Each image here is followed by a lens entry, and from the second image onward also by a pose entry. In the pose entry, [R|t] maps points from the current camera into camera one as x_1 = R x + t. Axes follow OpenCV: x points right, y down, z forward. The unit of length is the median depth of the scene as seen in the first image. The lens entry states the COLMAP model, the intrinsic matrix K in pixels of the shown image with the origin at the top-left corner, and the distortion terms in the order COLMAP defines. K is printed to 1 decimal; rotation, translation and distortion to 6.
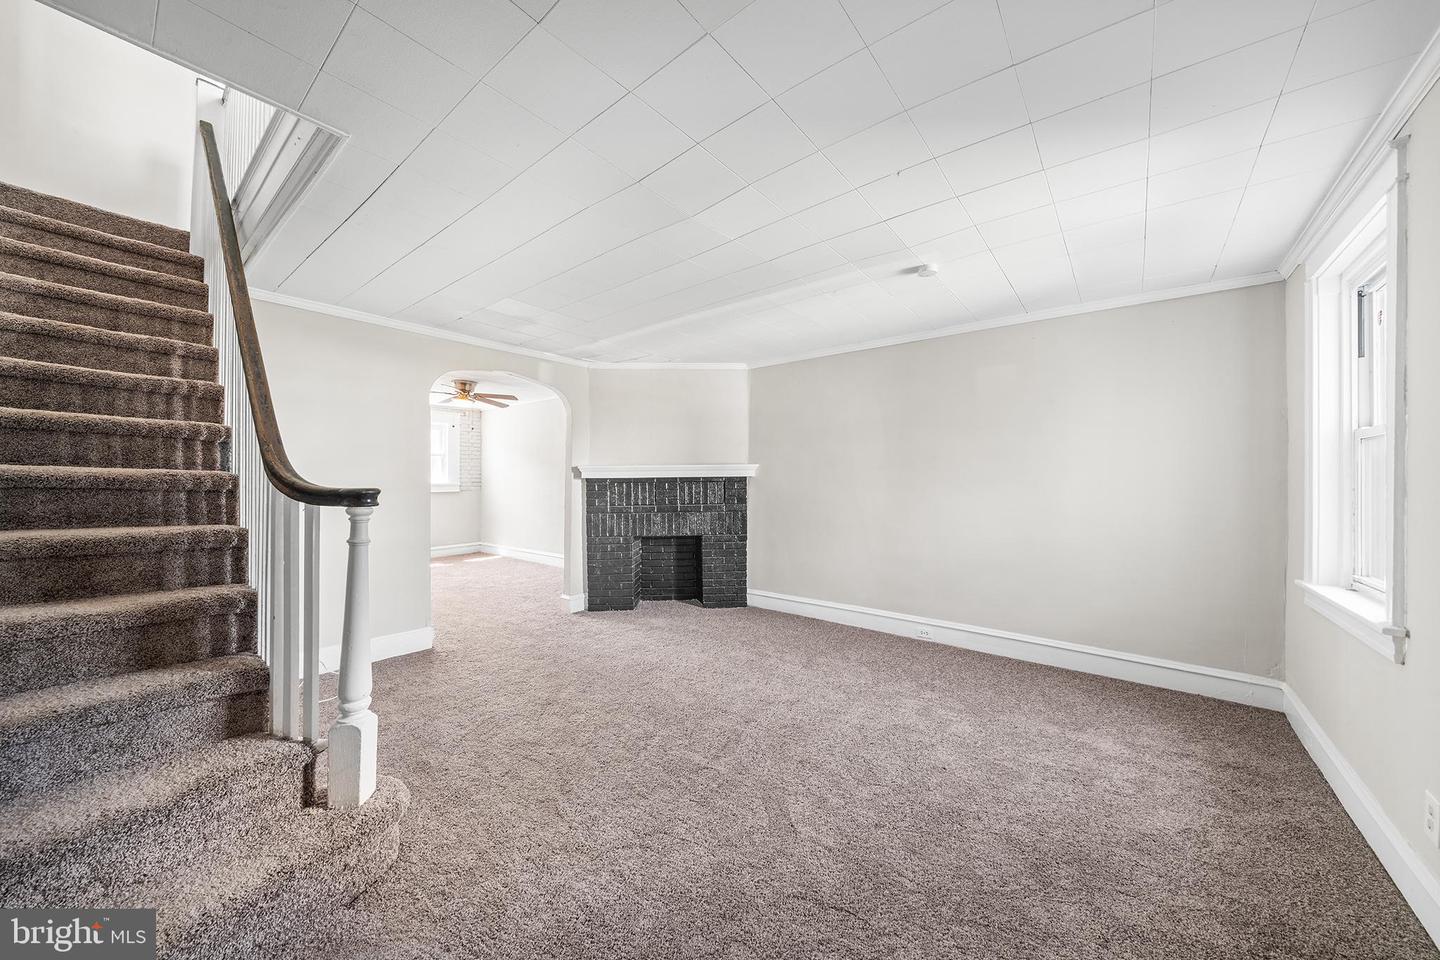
lens RADIAL K [[516.0, 0, 716.9], [0, 516.0, 477.4], [0, 0, 1]] dist [0.000226, 0.000080]
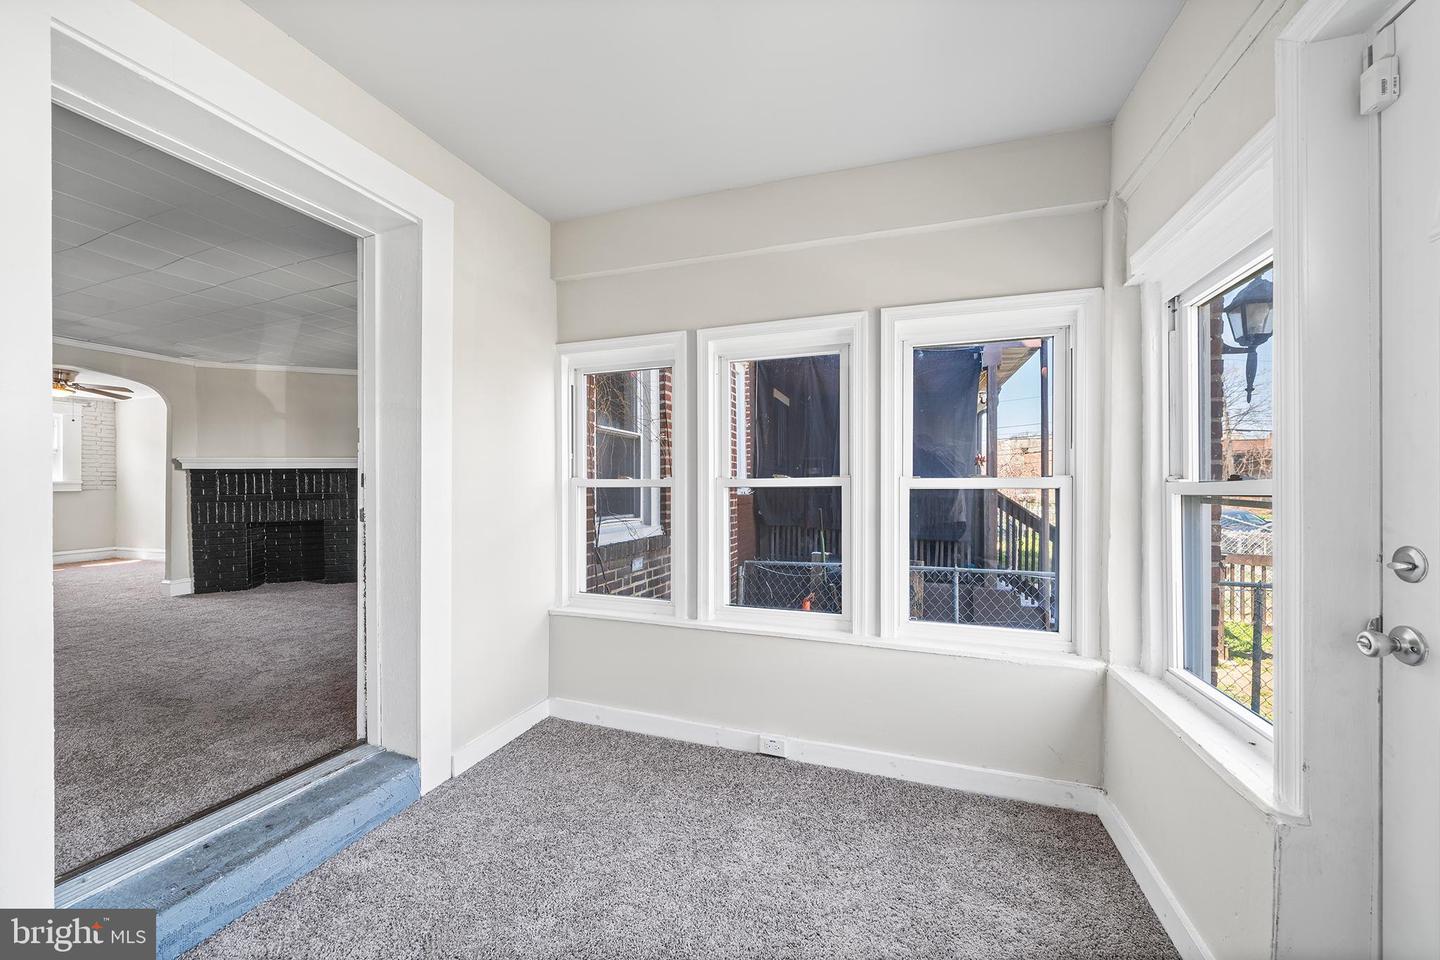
lens RADIAL K [[528.3, 0, 719.3], [0, 528.3, 484.8], [0, 0, 1]] dist [-0.000348, 0.000036]
pose [[0.945204, -0.007909, 0.326385, 0.416961], [0.007319, 0.999969, 0.003034, 0.037734], [-0.326399, -0.000479, 0.945232, -0.382610]]
